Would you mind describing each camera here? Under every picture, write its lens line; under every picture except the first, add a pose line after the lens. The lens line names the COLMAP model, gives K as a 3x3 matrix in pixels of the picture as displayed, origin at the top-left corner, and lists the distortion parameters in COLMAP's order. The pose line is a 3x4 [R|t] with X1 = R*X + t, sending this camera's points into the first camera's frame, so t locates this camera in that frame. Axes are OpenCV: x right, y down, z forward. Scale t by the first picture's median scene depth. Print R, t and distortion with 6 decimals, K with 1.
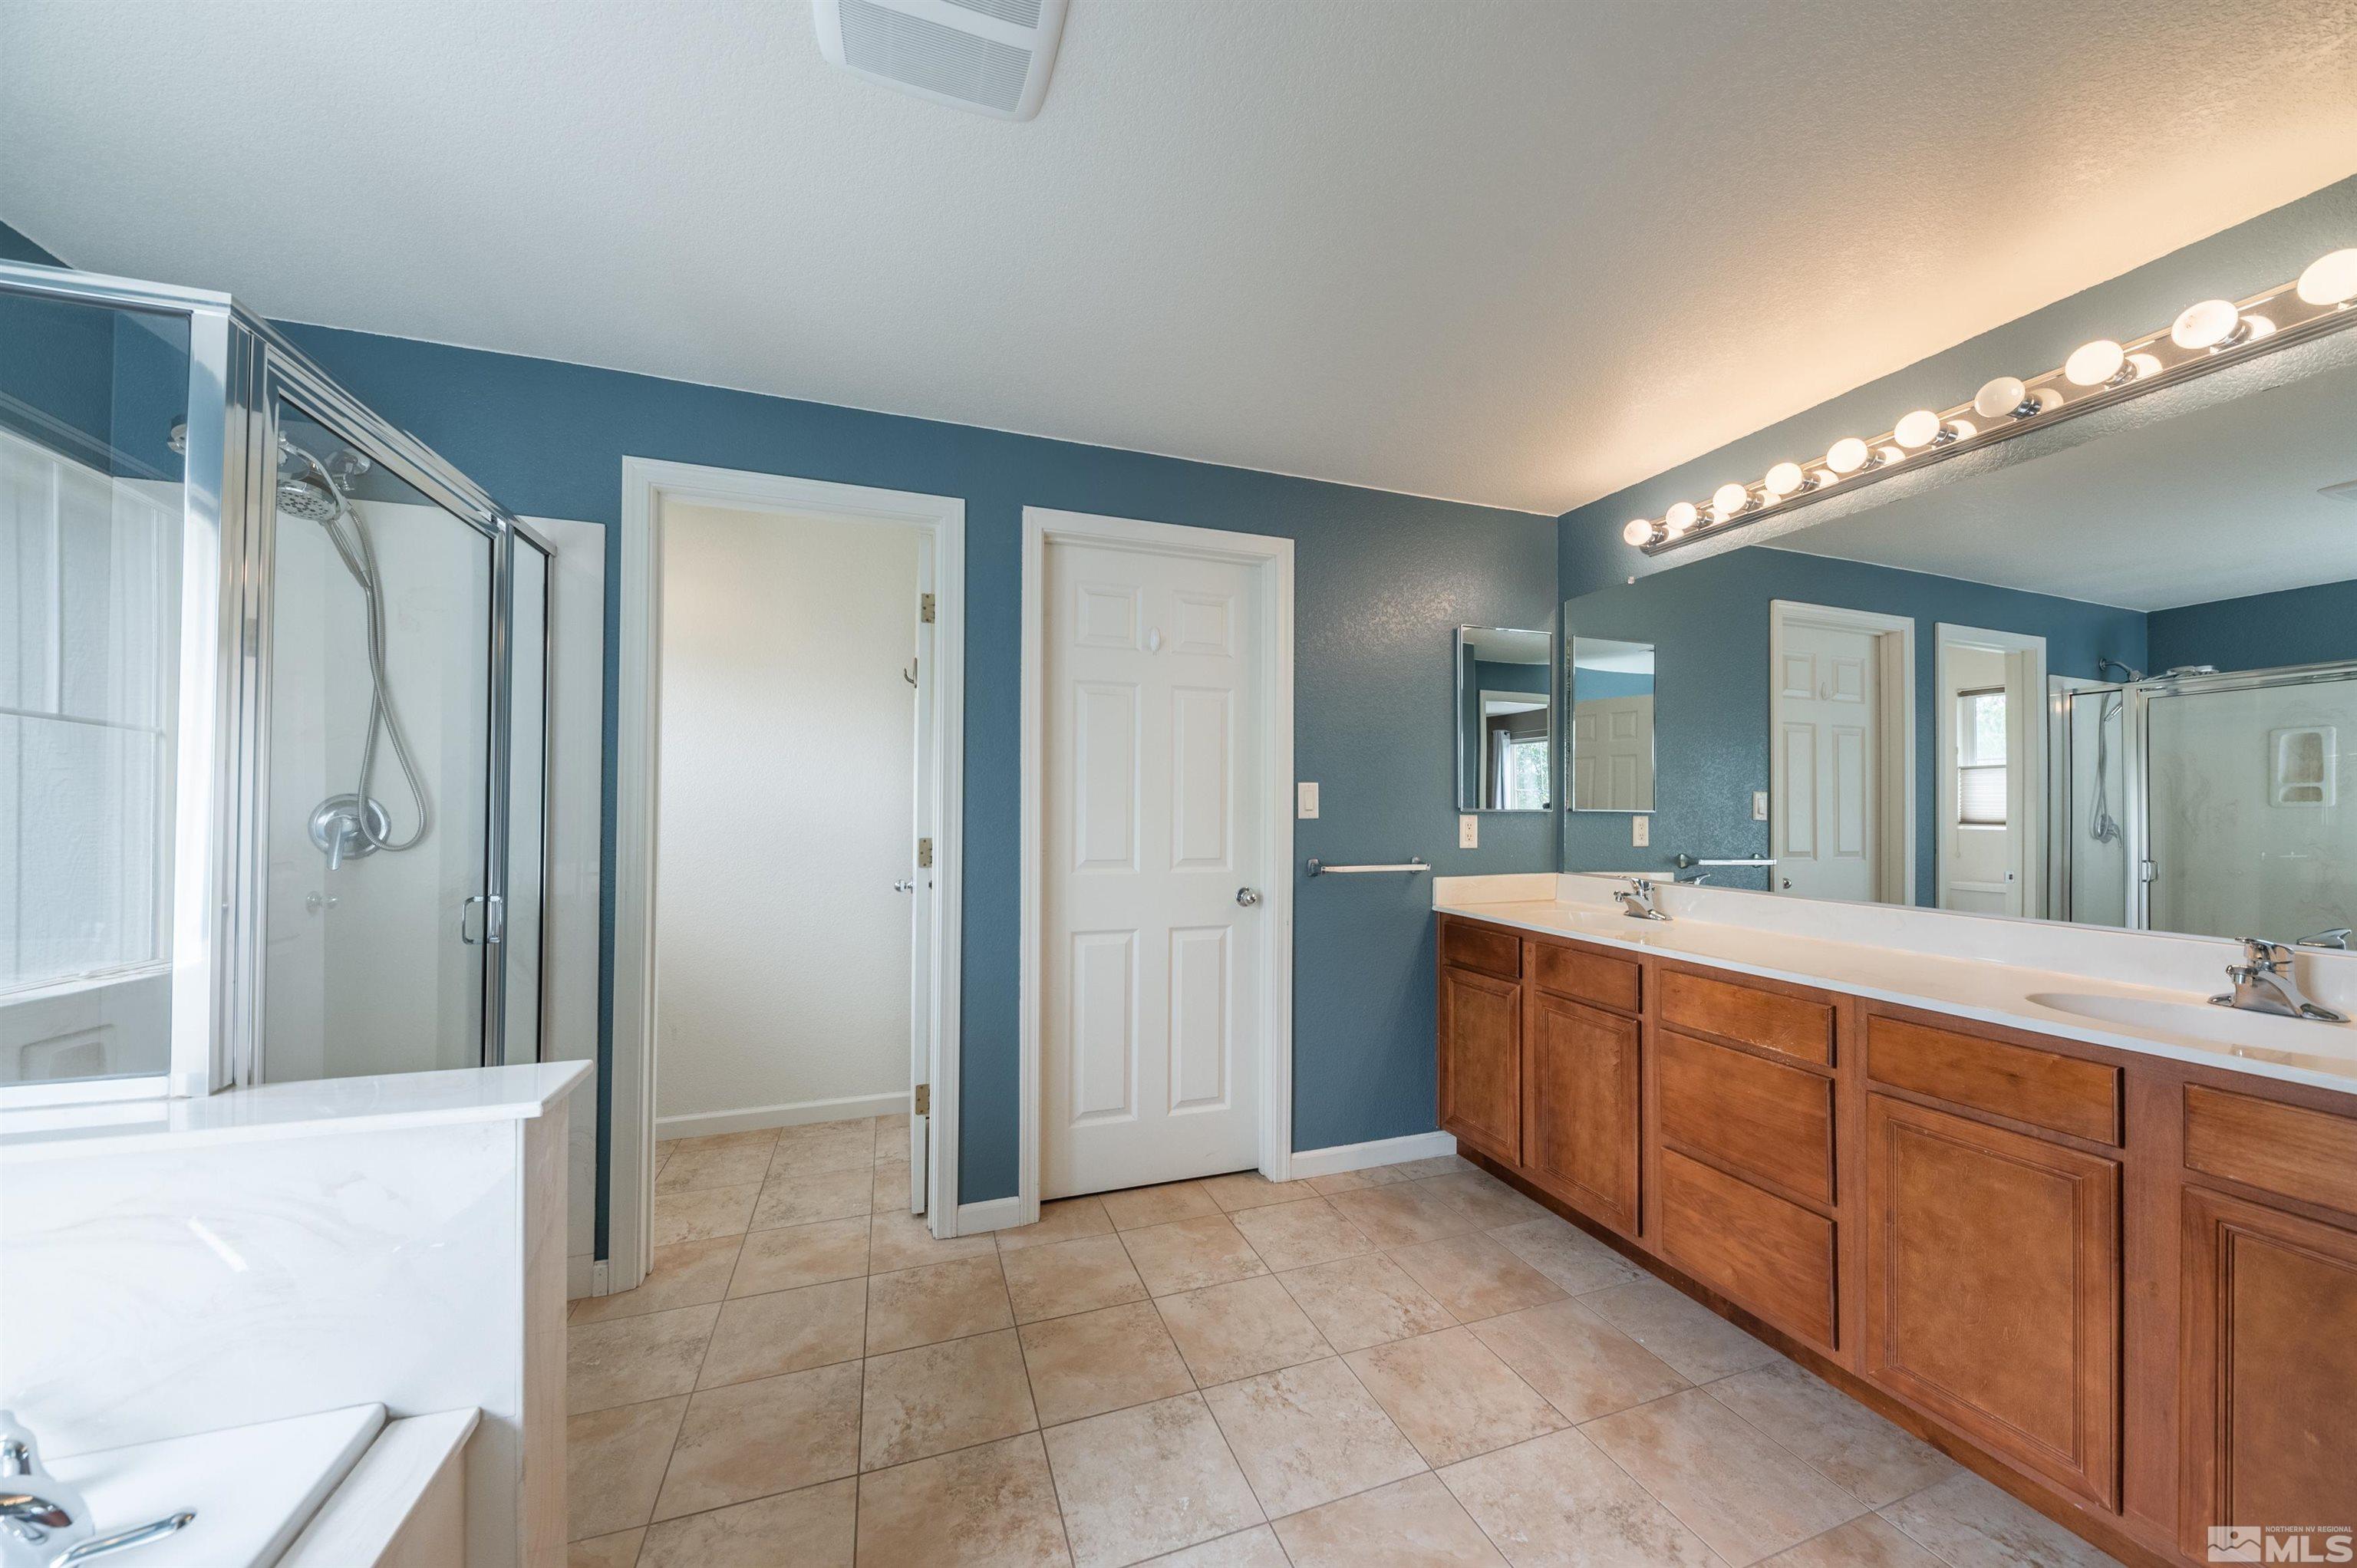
lens RADIAL K [[814.4, 0, 1173.9], [0, 814.4, 791.5], [0, 0, 1]] dist [0.010297, -0.006788]
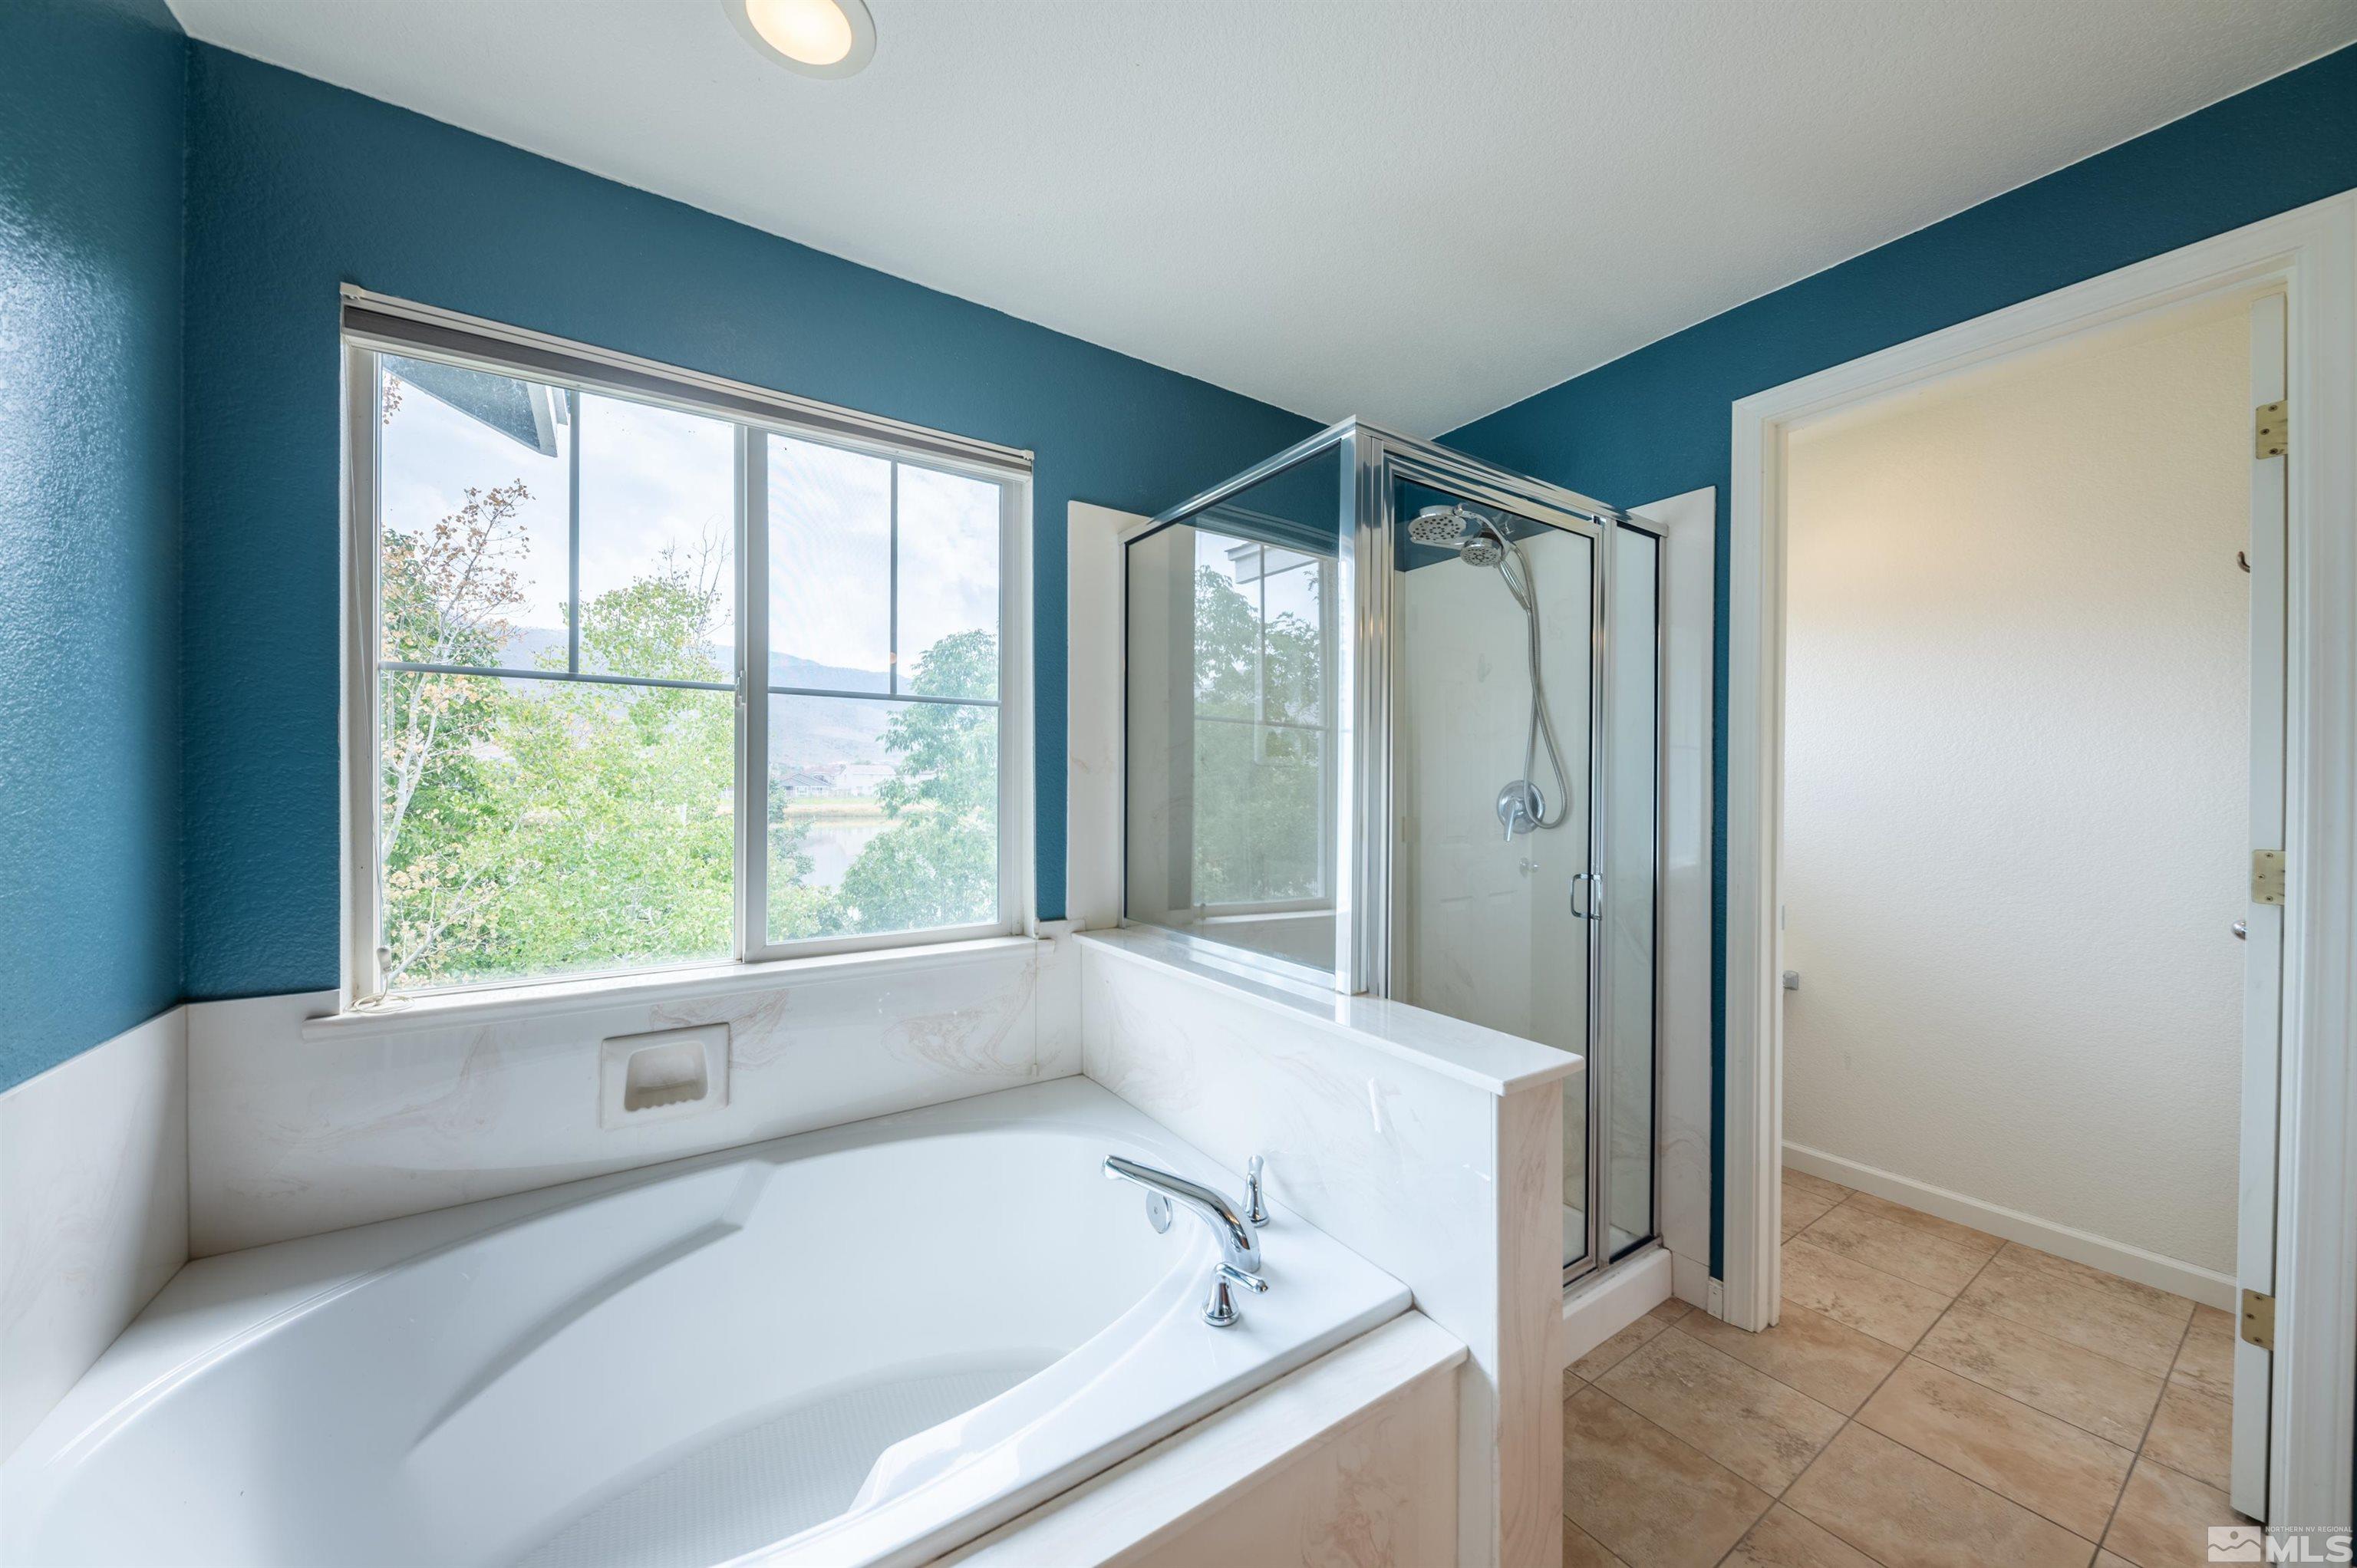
lens RADIAL K [[814.4, 0, 1173.9], [0, 814.4, 791.5], [0, 0, 1]] dist [0.010297, -0.006788]
pose [[0.245619, 0.001277, -0.969366, 0.052225], [0.014103, 0.999889, 0.004890, 0.005718], [0.969264, -0.014872, 0.245573, 0.188269]]
